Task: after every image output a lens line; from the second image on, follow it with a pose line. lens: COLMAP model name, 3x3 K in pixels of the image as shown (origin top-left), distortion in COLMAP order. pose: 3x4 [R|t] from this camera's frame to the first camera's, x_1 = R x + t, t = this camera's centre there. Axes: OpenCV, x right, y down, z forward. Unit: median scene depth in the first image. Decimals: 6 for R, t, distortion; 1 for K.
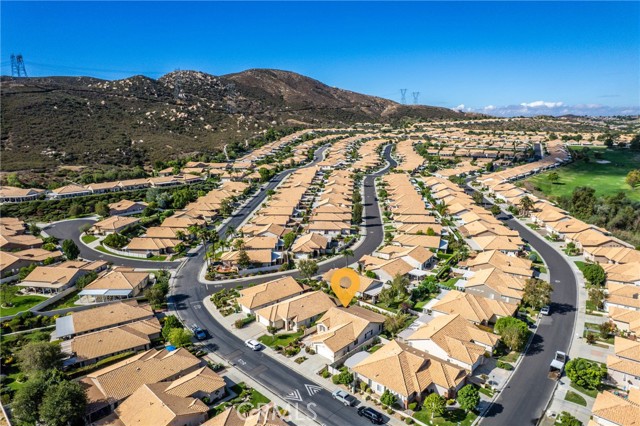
lens RADIAL K [[404.4, 0, 320.0], [0, 404.4, 213.0], [0, 0, 1]] dist [-0.091197, 0.067008]
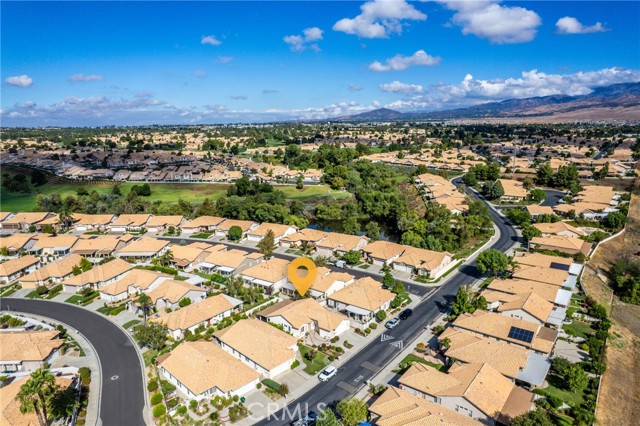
lens RADIAL K [[404.4, 0, 320.0], [0, 404.4, 213.0], [0, 0, 1]] dist [-0.091197, 0.067008]
pose [[-0.074877, -0.212328, 0.974326, -0.970056], [0.229653, 0.947133, 0.224051, -0.217223], [-0.970388, 0.240533, -0.022157, 0.963394]]
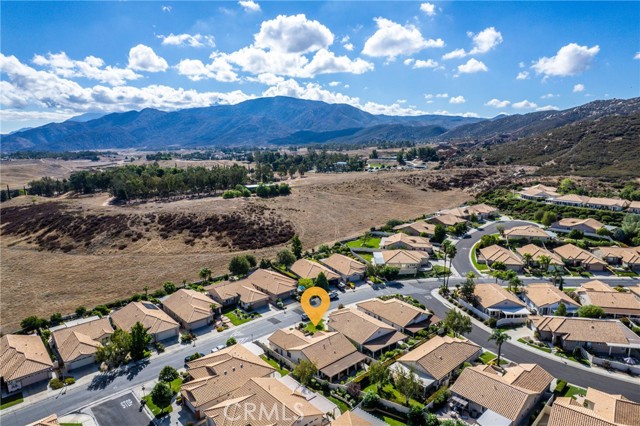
lens RADIAL K [[404.4, 0, 320.0], [0, 404.4, 213.0], [0, 0, 1]] dist [-0.091197, 0.067008]
pose [[-0.088215, 0.183941, -0.978971, 0.981828], [-0.200909, 0.959319, 0.198352, -0.226448], [0.975630, 0.214181, -0.047671, 1.039695]]
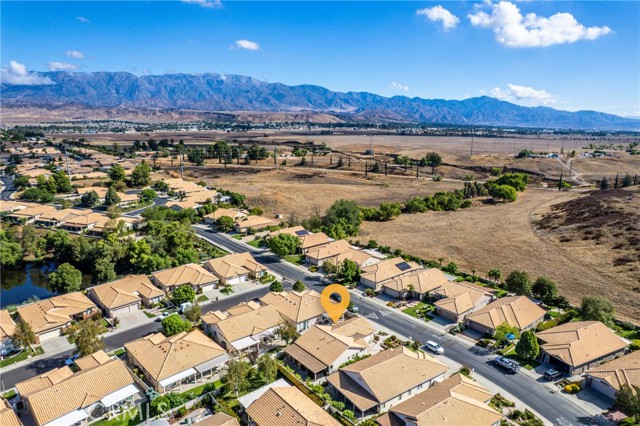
lens RADIAL K [[404.4, 0, 320.0], [0, 404.4, 213.0], [0, 0, 1]] dist [-0.091197, 0.067008]
pose [[-0.990218, -0.029114, 0.136460, -0.015899], [0.030291, 0.909813, 0.413912, -0.379357], [-0.136204, 0.413997, -0.900031, 1.789971]]
